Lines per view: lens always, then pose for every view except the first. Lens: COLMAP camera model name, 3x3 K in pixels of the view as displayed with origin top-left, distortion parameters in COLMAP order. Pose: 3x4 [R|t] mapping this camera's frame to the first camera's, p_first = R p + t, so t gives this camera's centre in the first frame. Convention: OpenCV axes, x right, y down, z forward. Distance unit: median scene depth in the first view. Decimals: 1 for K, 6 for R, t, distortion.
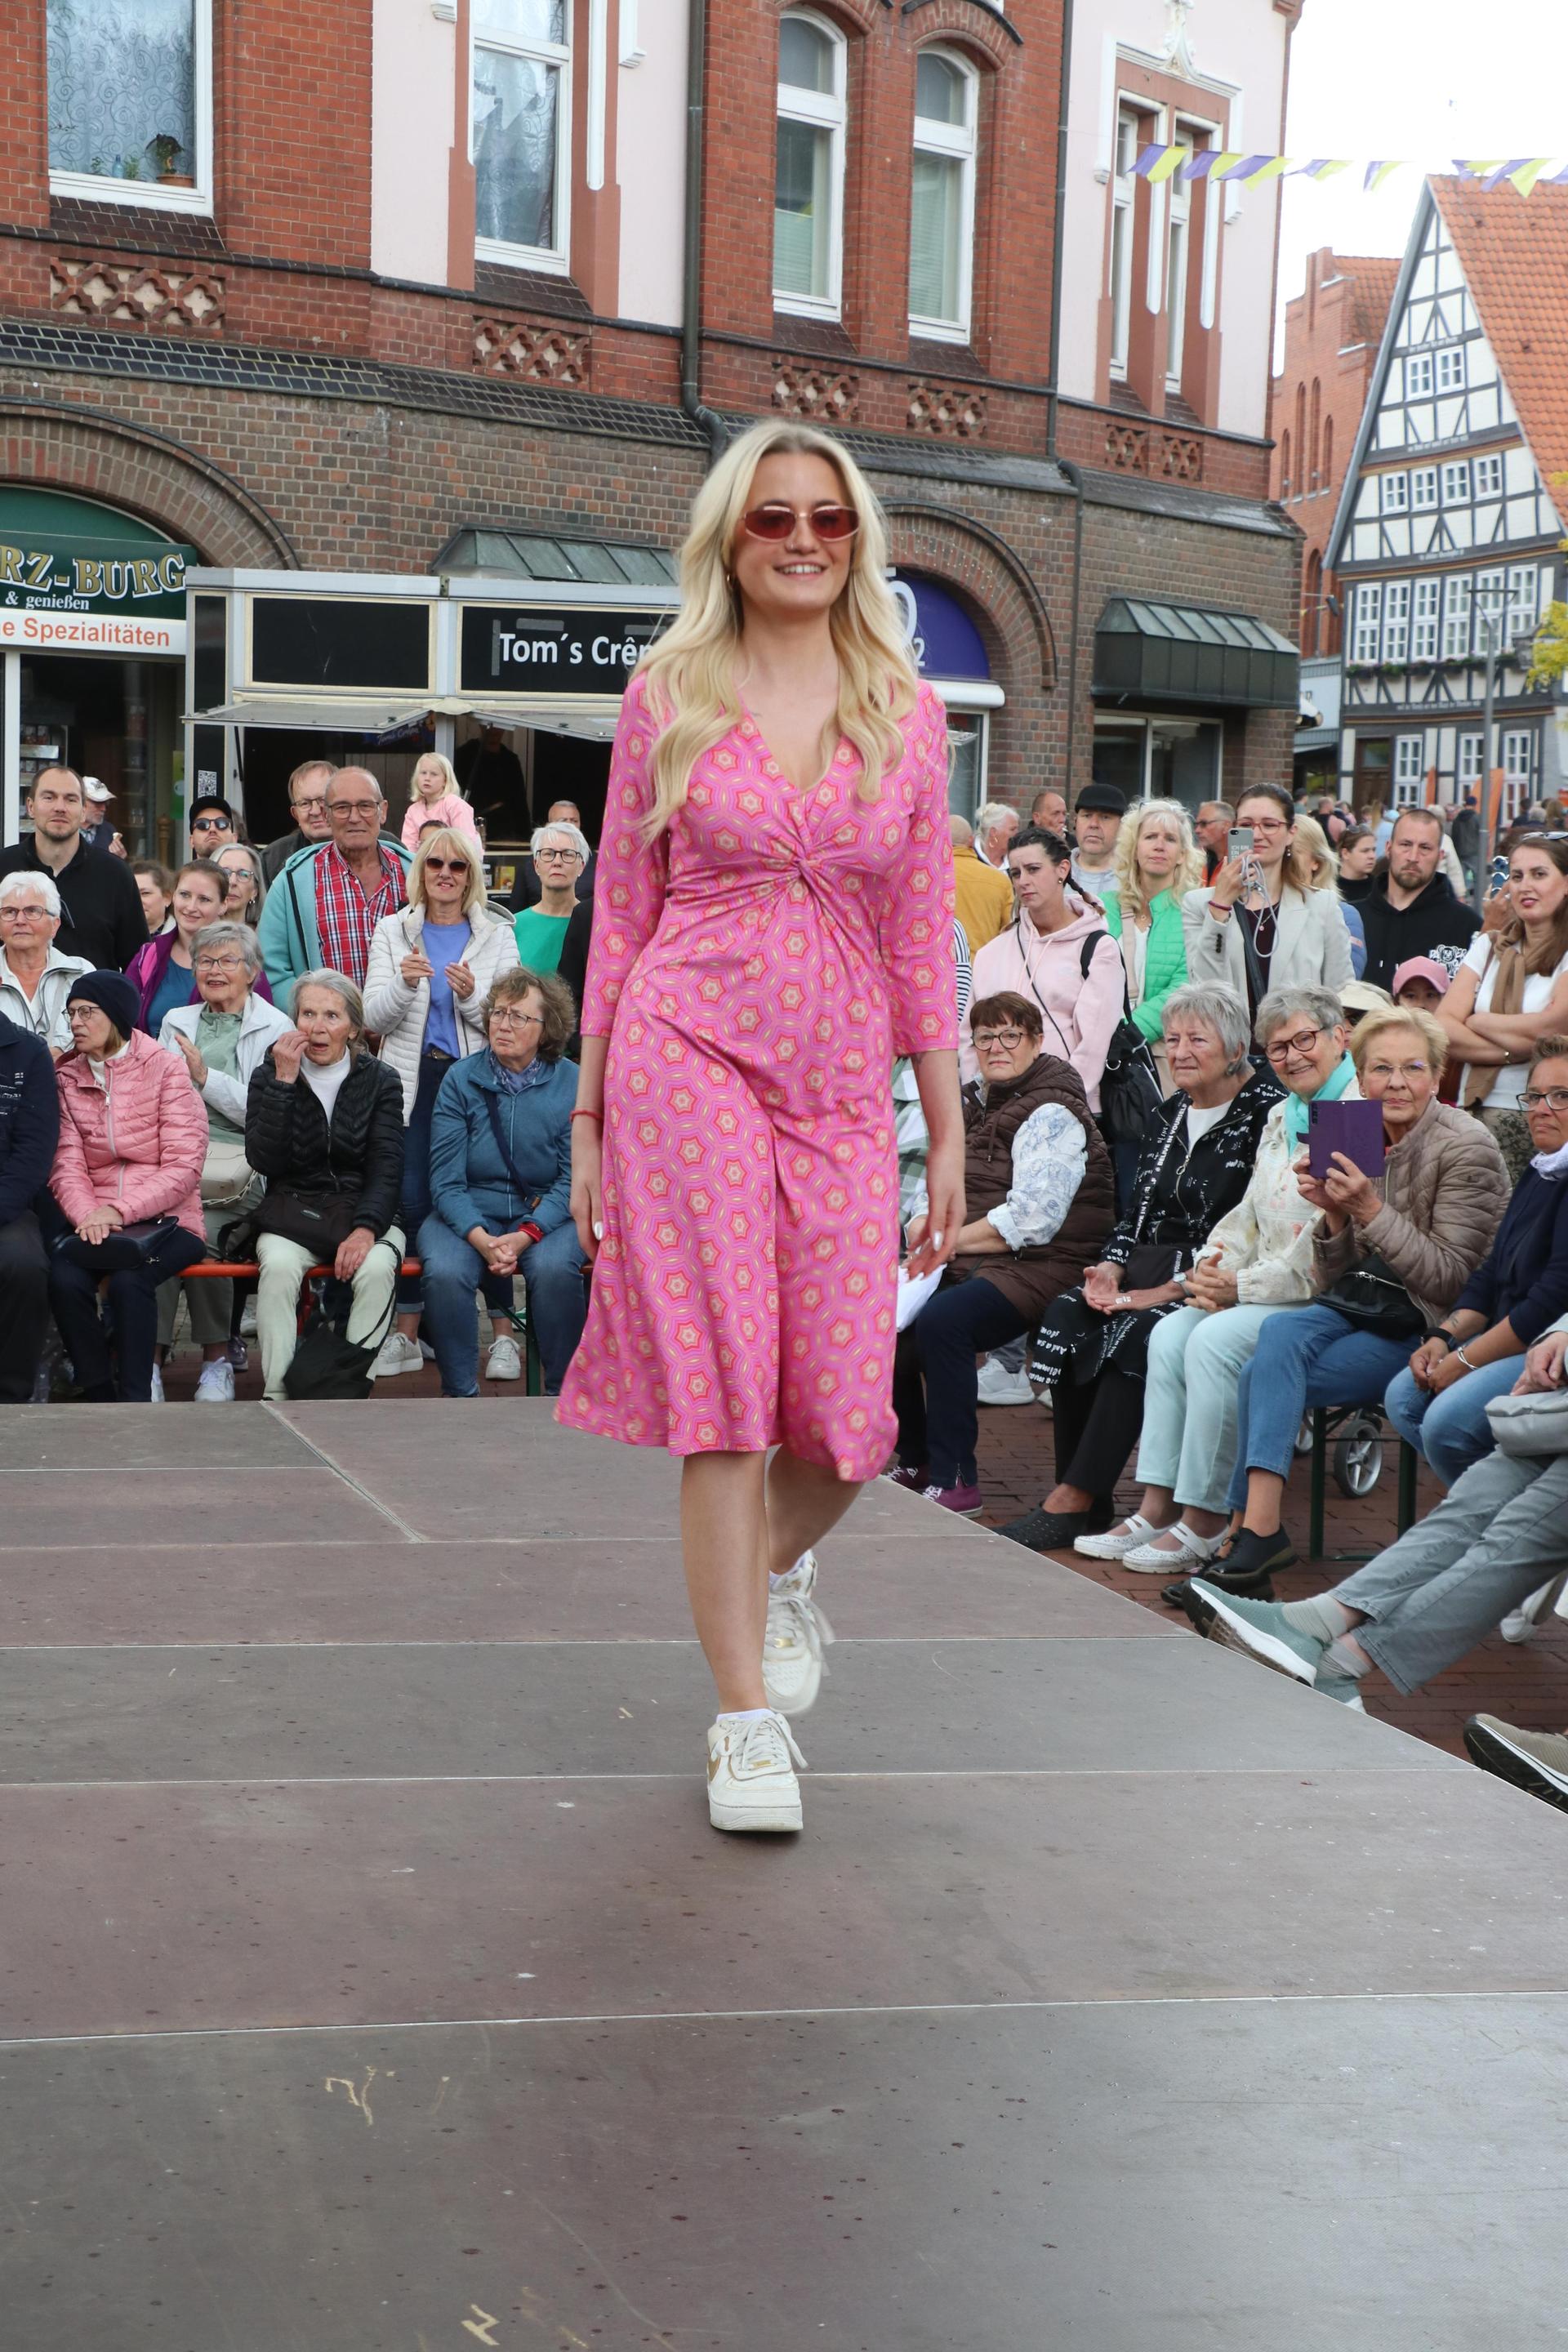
lens RADIAL K [[4408.1, 0, 781.8], [0, 4408.1, 1195.2], [0, 0, 1]] dist [0.176977, 0.927330]
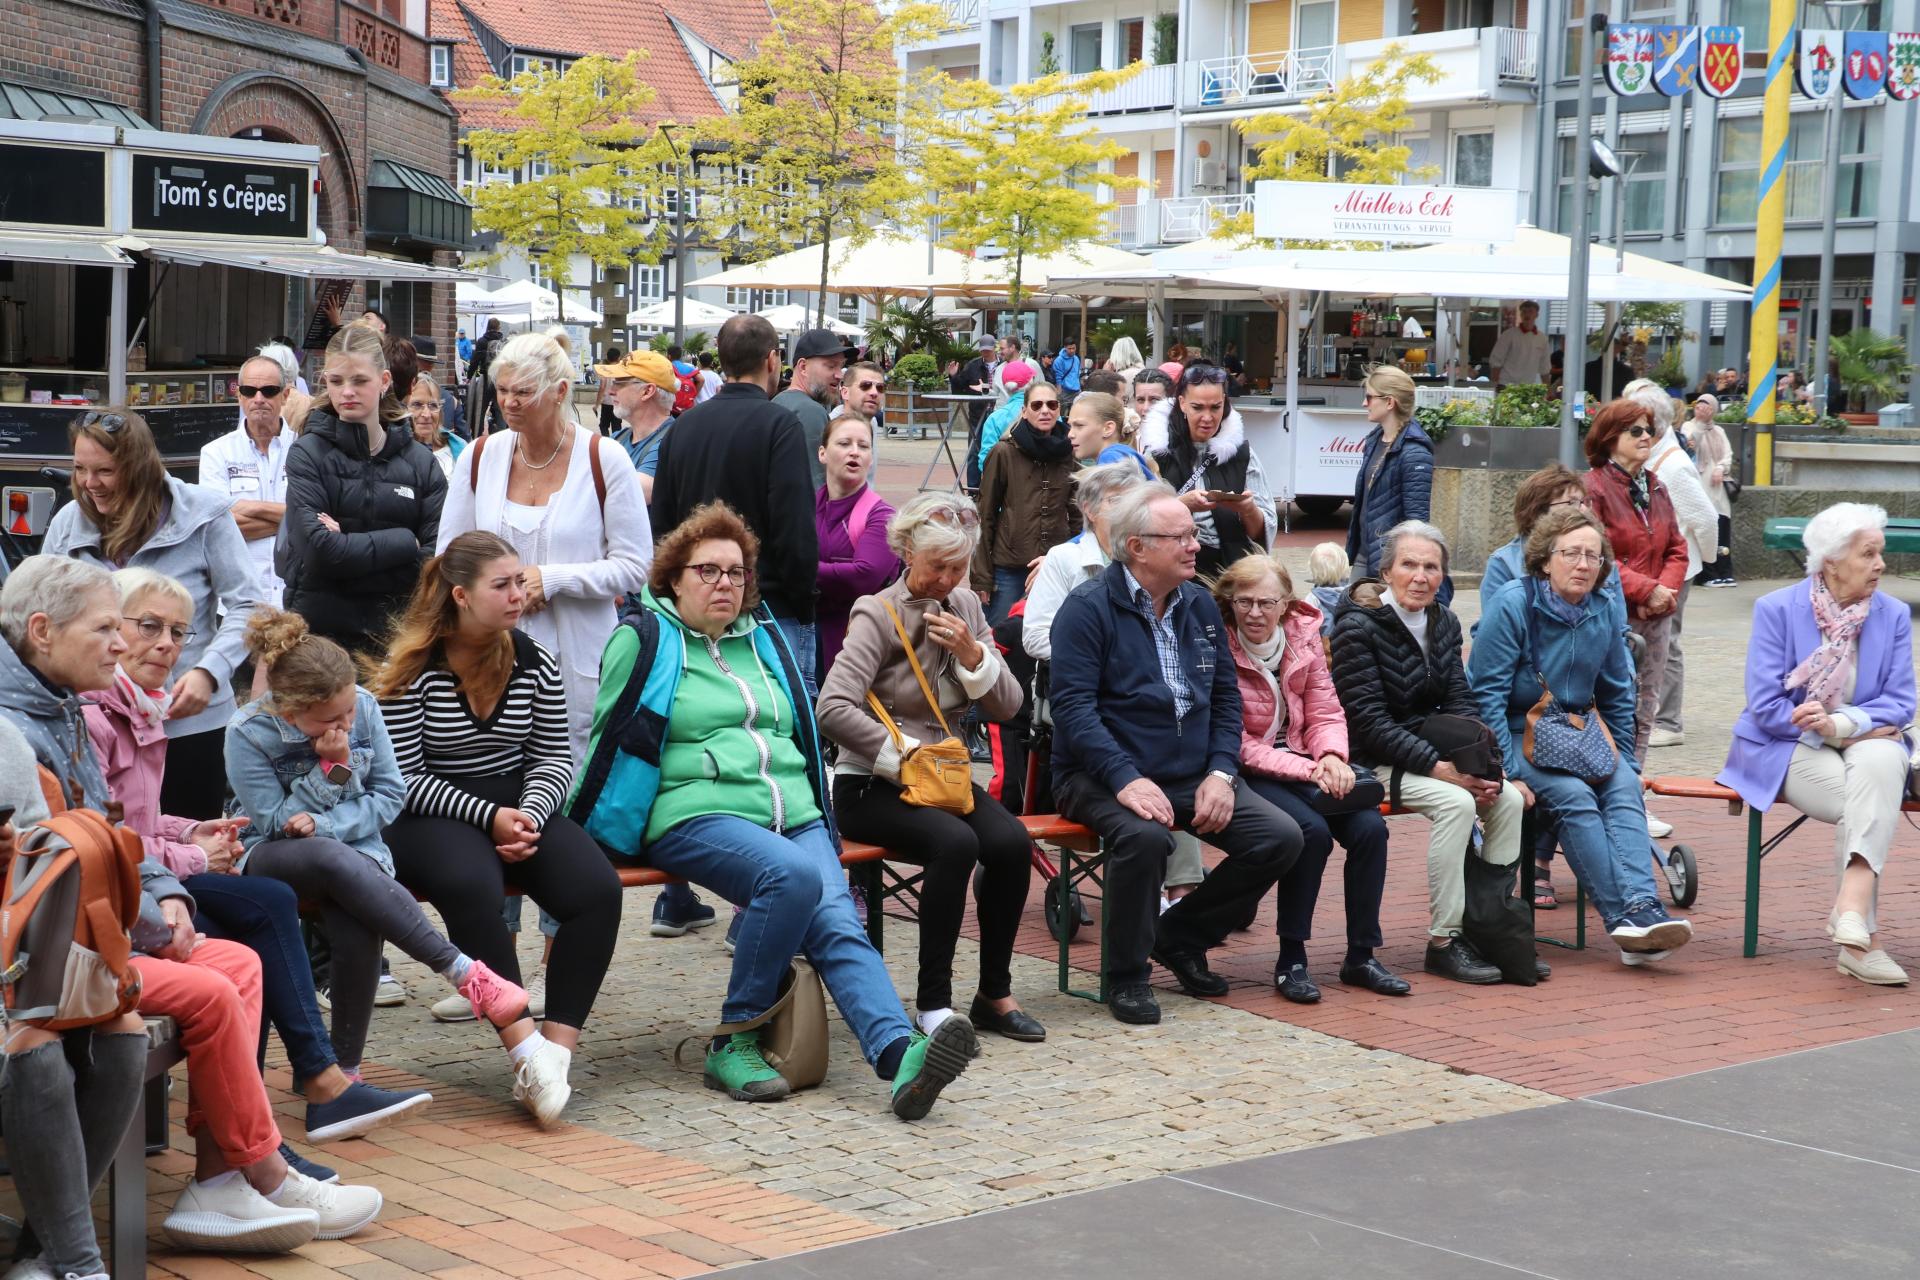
lens RADIAL K [[3181.0, 0, 929.6], [0, 3181.0, 613.0], [0, 0, 1]] dist [0.080965, 0.762137]
pose [[0.892073, -0.038611, 0.450239, -0.241215], [0.035993, 0.999249, 0.014377, -0.018988], [-0.450456, 0.003380, 0.892792, 0.162187]]
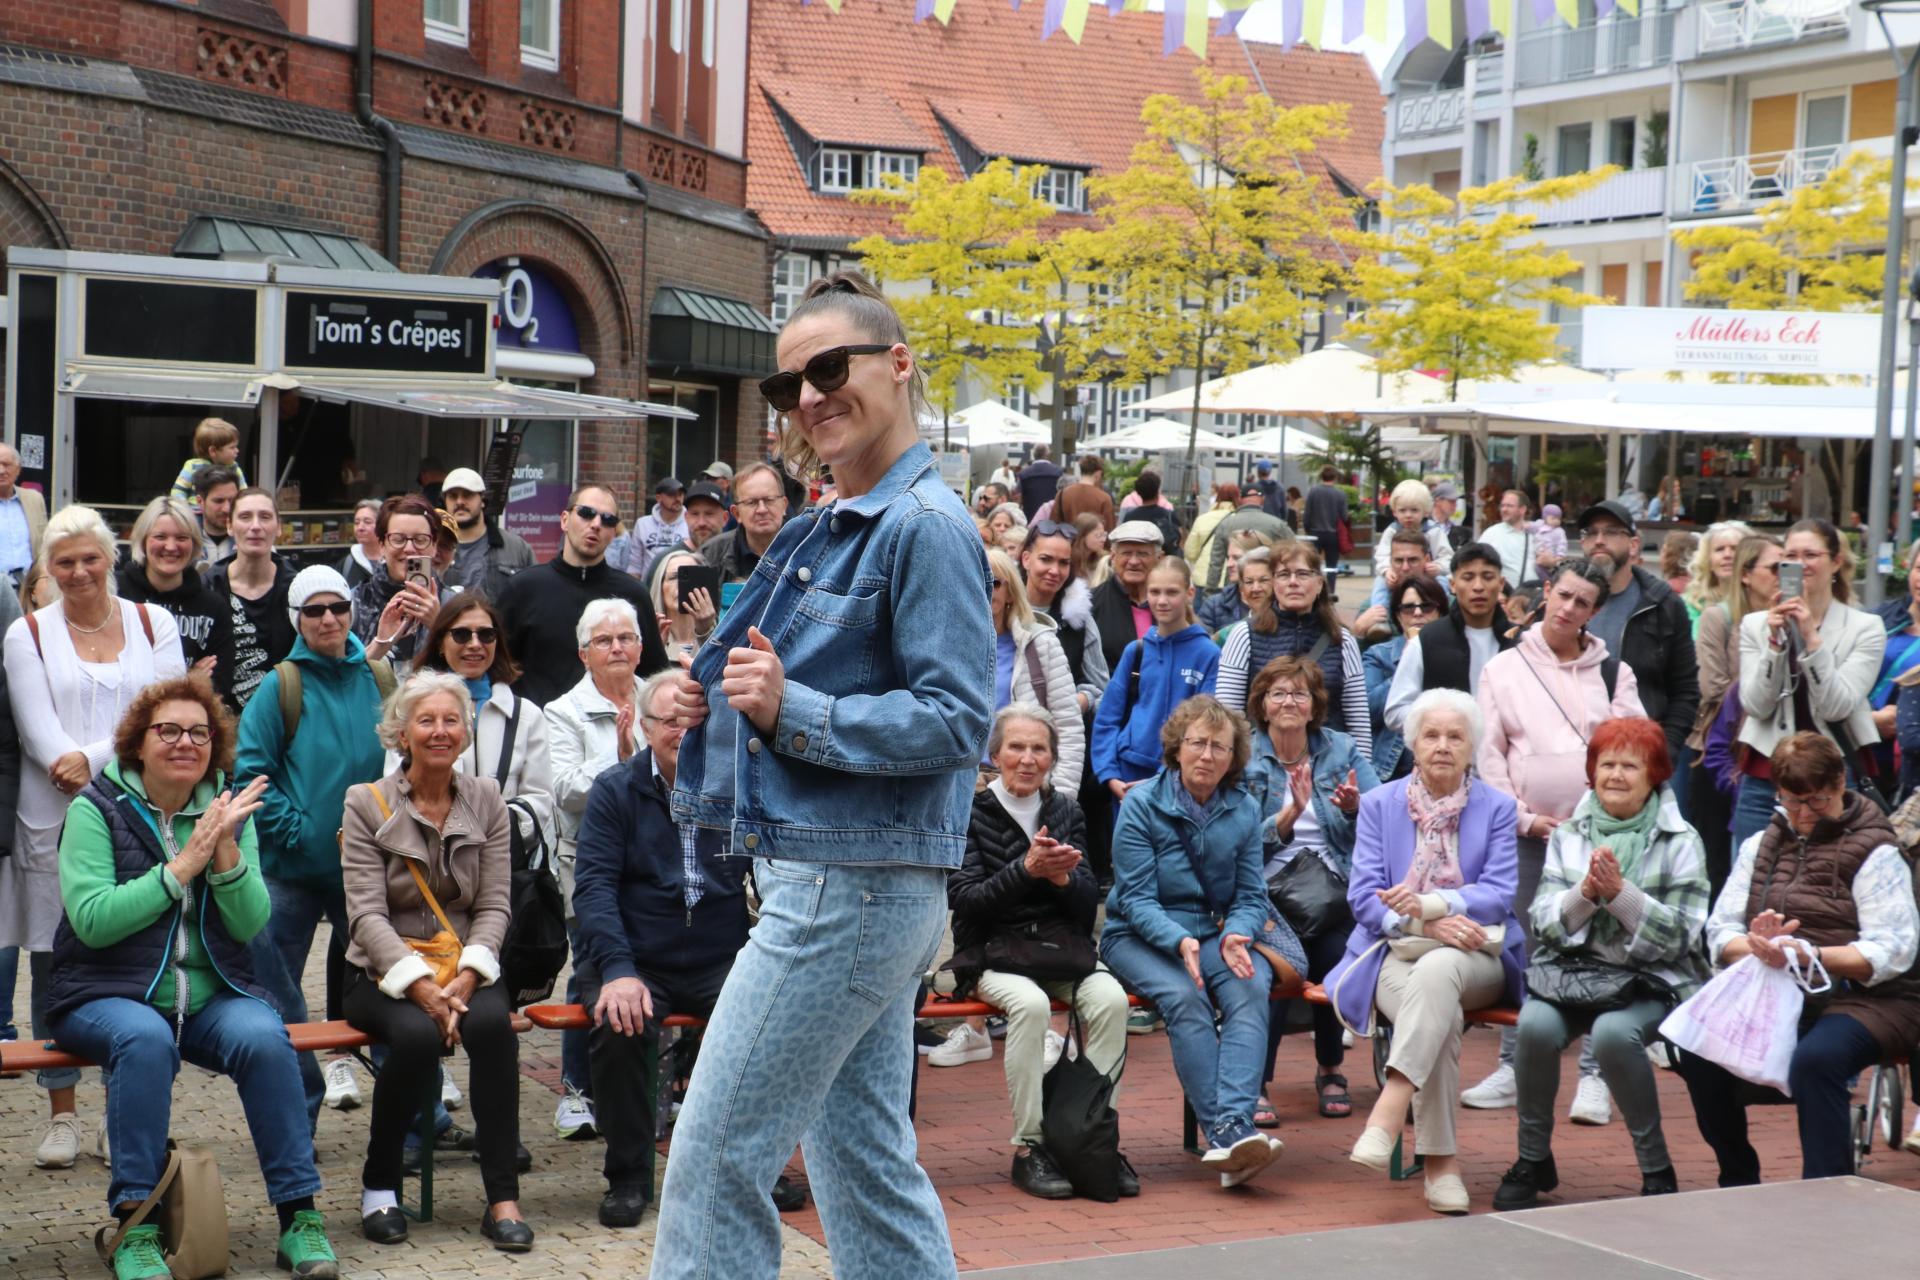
lens RADIAL K [[3438.1, 0, 968.1], [0, 3438.1, 637.0], [0, 0, 1]] dist [0.168004, 0.524927]
pose [[0.954571, -0.008235, 0.297870, -0.154156], [0.015938, 0.999598, -0.023439, -0.021063], [-0.297558, 0.027122, 0.954319, 0.109266]]
